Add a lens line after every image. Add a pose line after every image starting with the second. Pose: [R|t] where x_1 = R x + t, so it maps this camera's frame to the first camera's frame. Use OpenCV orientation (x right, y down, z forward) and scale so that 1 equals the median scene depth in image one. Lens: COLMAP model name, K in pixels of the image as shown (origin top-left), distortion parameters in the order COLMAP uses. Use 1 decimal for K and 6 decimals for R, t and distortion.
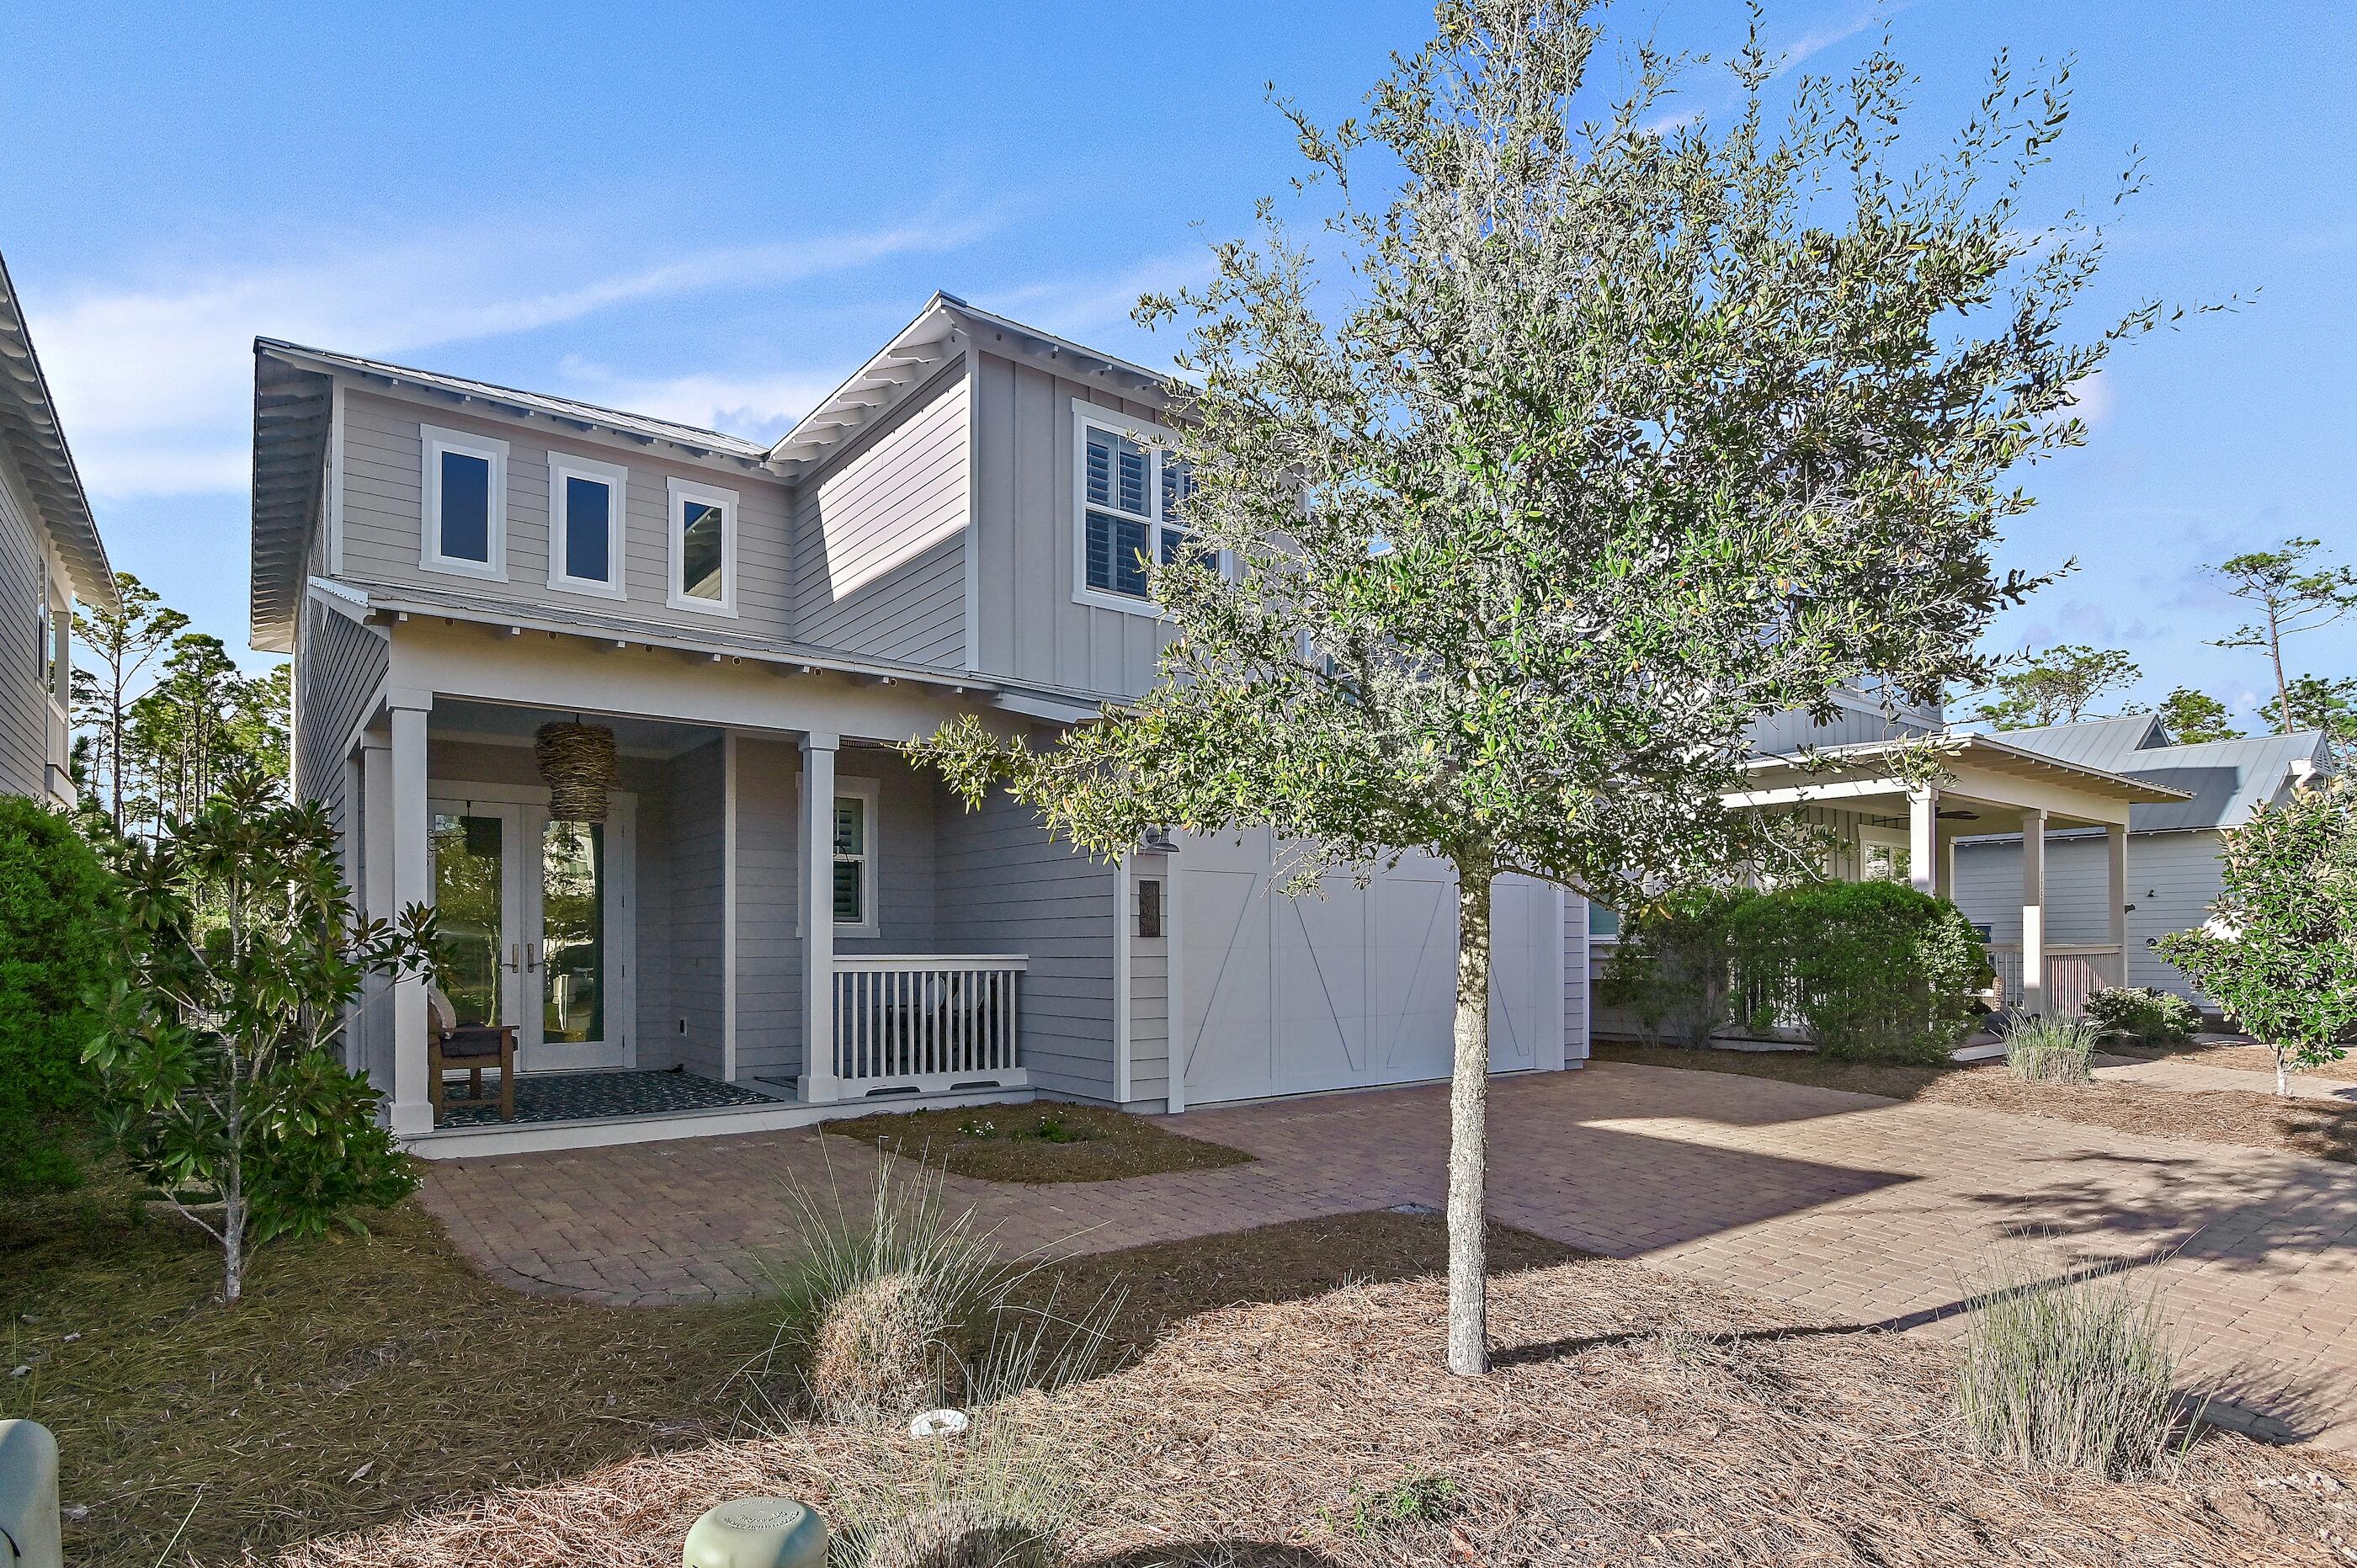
lens RADIAL K [[1175.7, 0, 1179.0], [0, 1175.7, 936.9], [0, 0, 1]] dist [-0.006377, -0.000097]
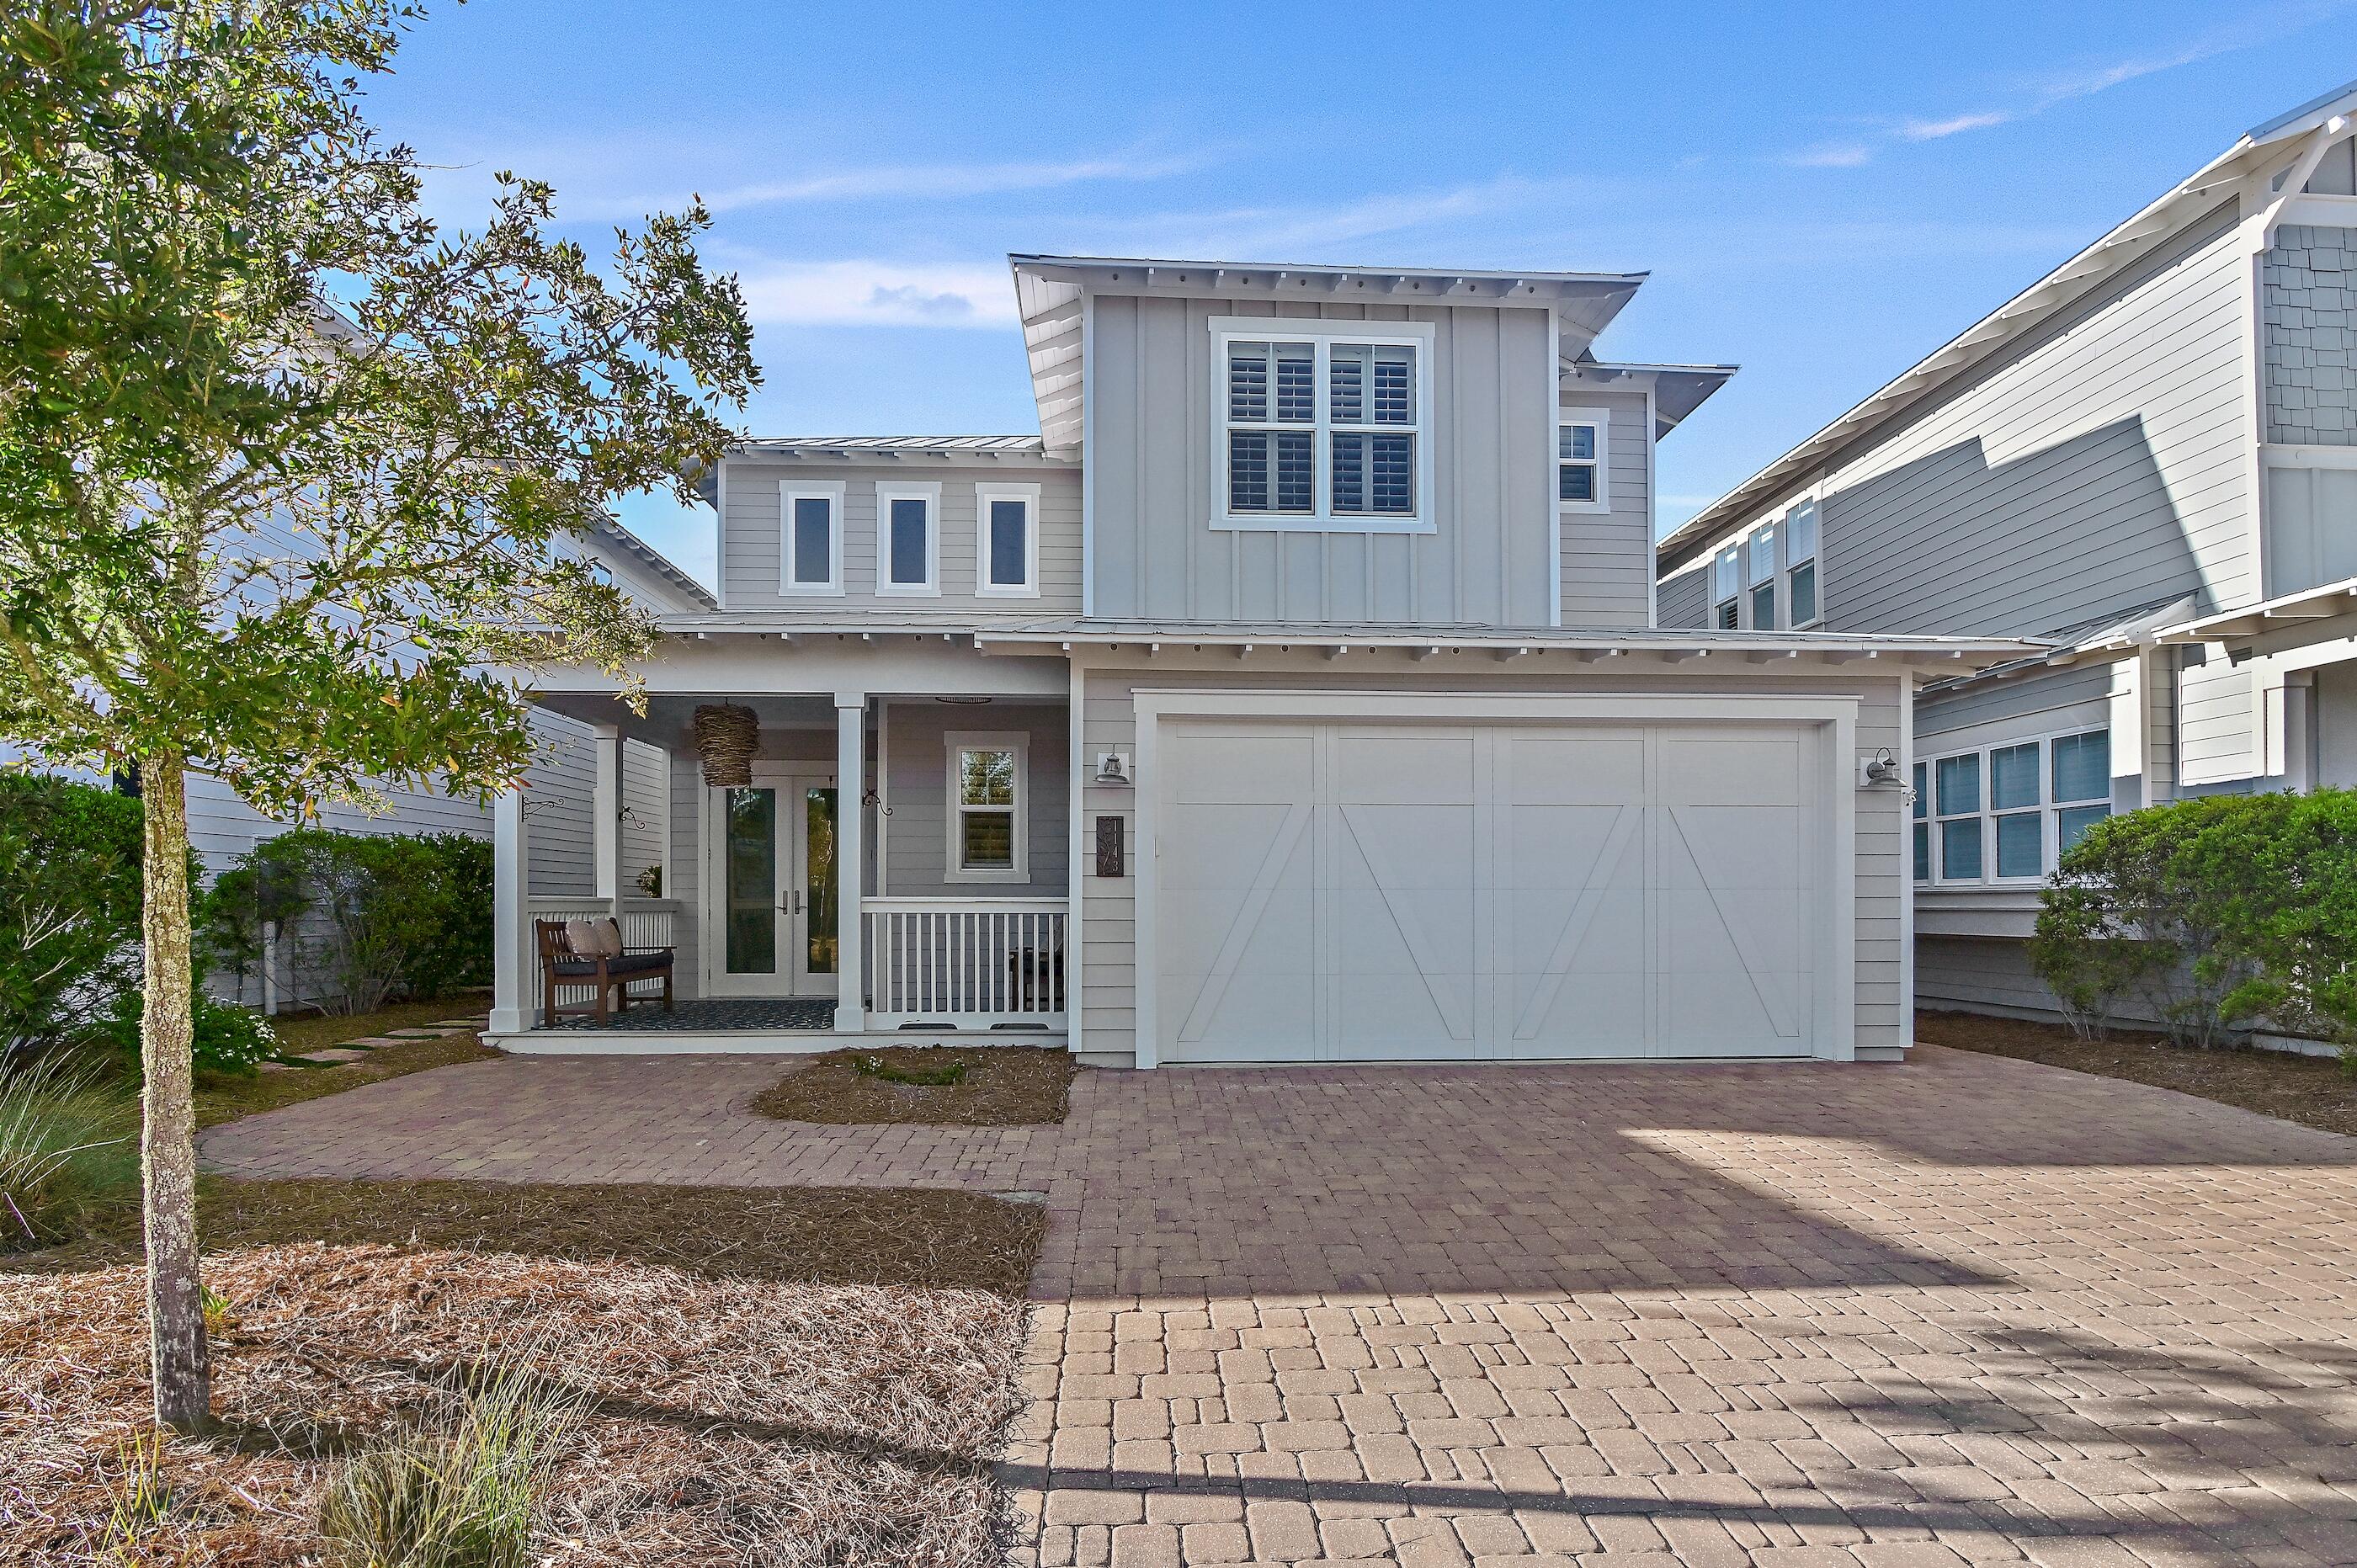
lens RADIAL K [[1128.6, 0, 1180.0], [0, 1128.6, 898.4], [0, 0, 1]] dist [-0.003415, -0.000573]
pose [[0.841074, -0.000853, -0.540919, 0.442010], [0.002942, 0.999991, 0.002997, 0.012949], [0.540912, -0.004112, 0.841069, 0.246725]]
